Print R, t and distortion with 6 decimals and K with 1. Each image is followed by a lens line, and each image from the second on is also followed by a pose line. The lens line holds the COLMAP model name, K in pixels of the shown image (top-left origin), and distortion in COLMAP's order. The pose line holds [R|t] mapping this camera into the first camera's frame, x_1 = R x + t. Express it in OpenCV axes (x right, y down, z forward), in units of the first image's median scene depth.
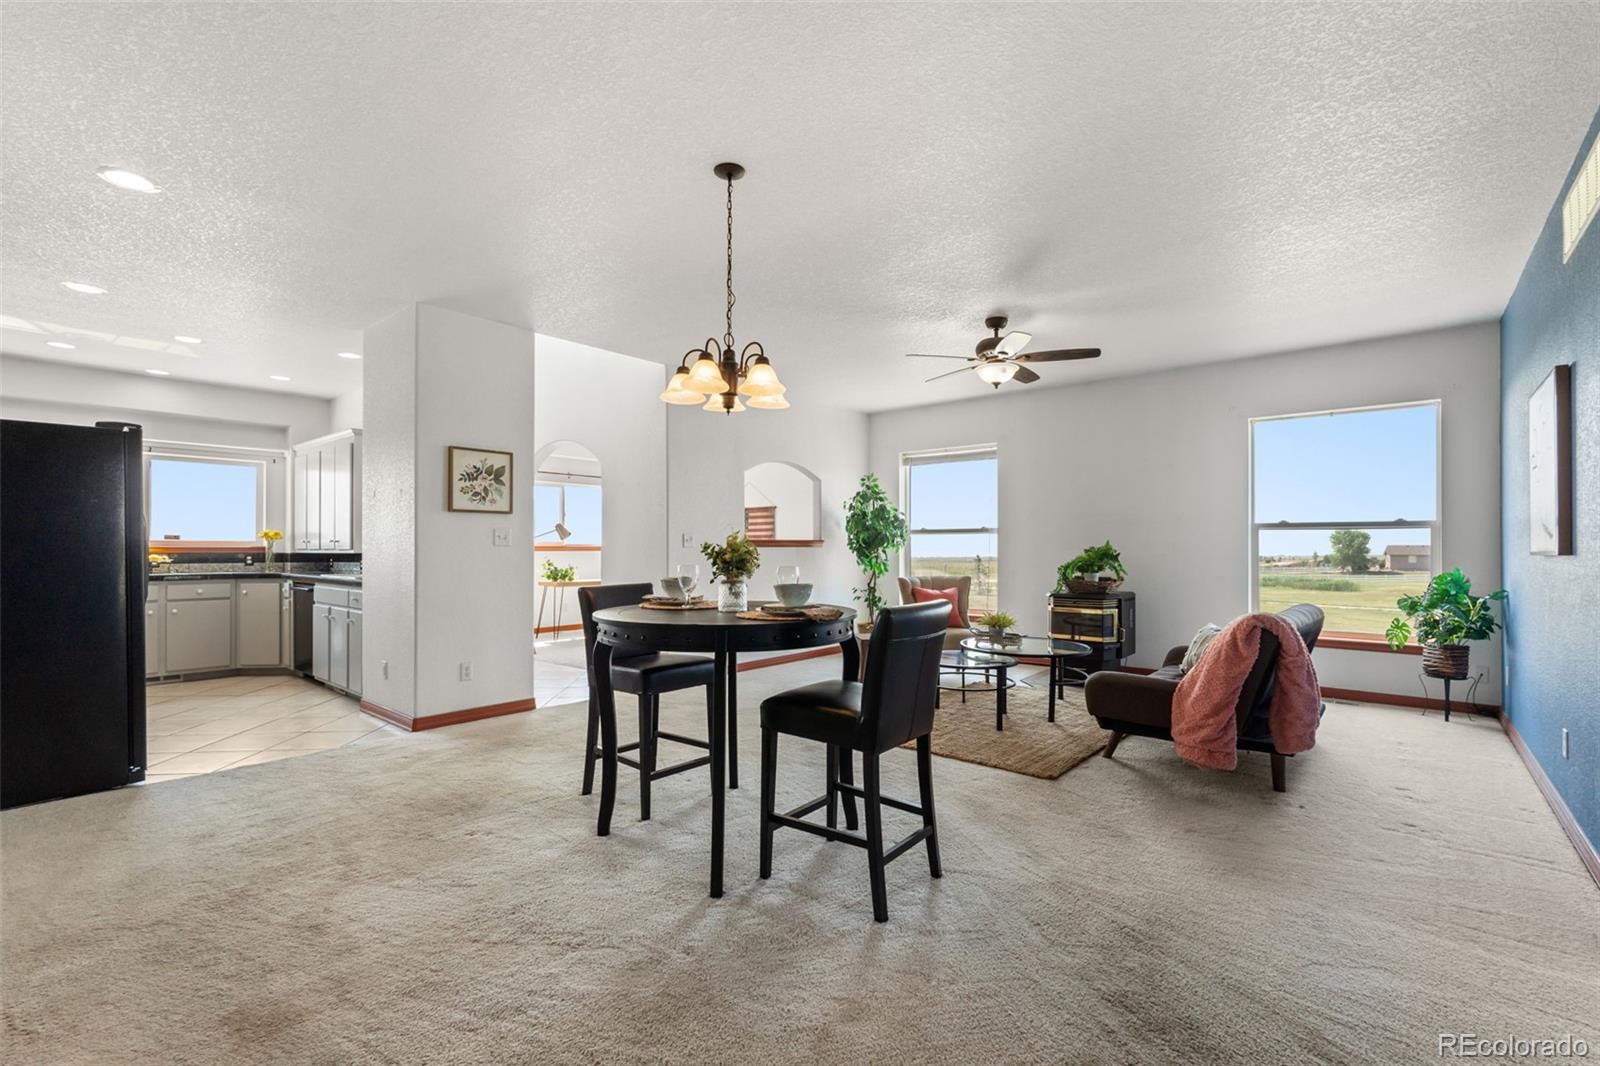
lens RADIAL K [[707.1, 0, 807.2], [0, 707.1, 545.9], [0, 0, 1]] dist [-0.003681, 0.001336]
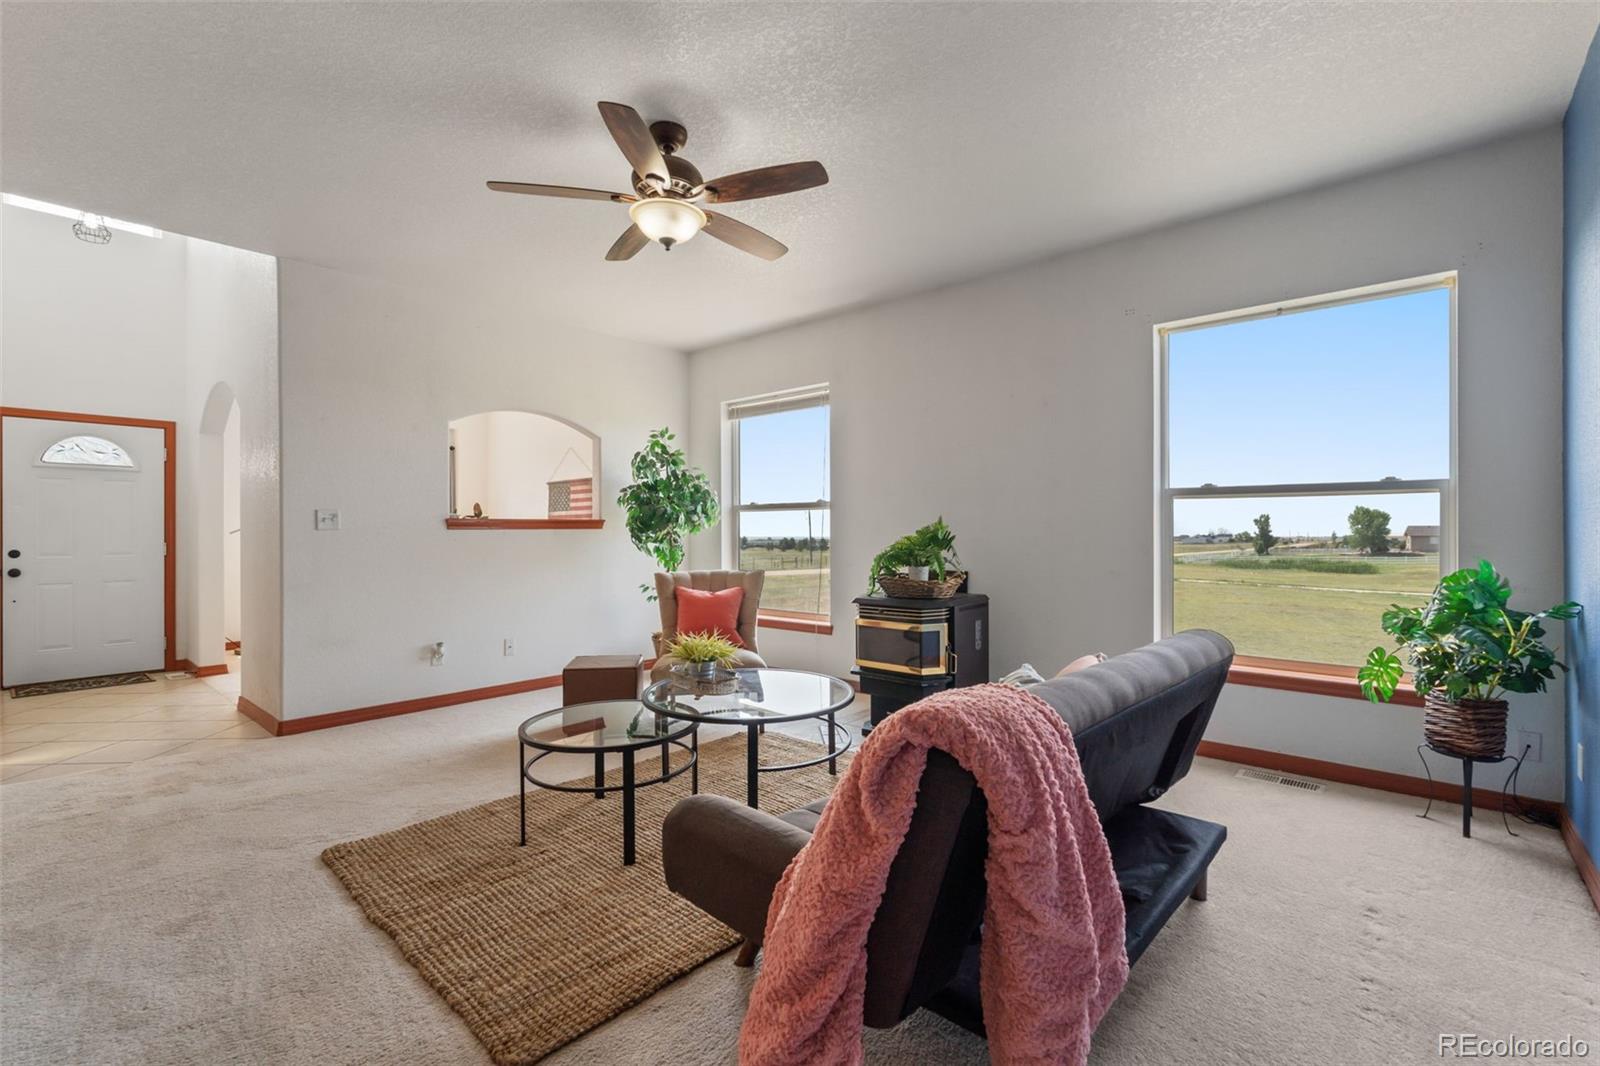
lens RADIAL K [[707.1, 0, 808.6], [0, 707.1, 533.2], [0, 0, 1]] dist [-0.003681, 0.001336]
pose [[0.999838, -0.004149, -0.017508, 0.377956], [0.004254, 0.999973, 0.005989, 0.003833], [0.017483, -0.006063, 0.999829, 0.413853]]
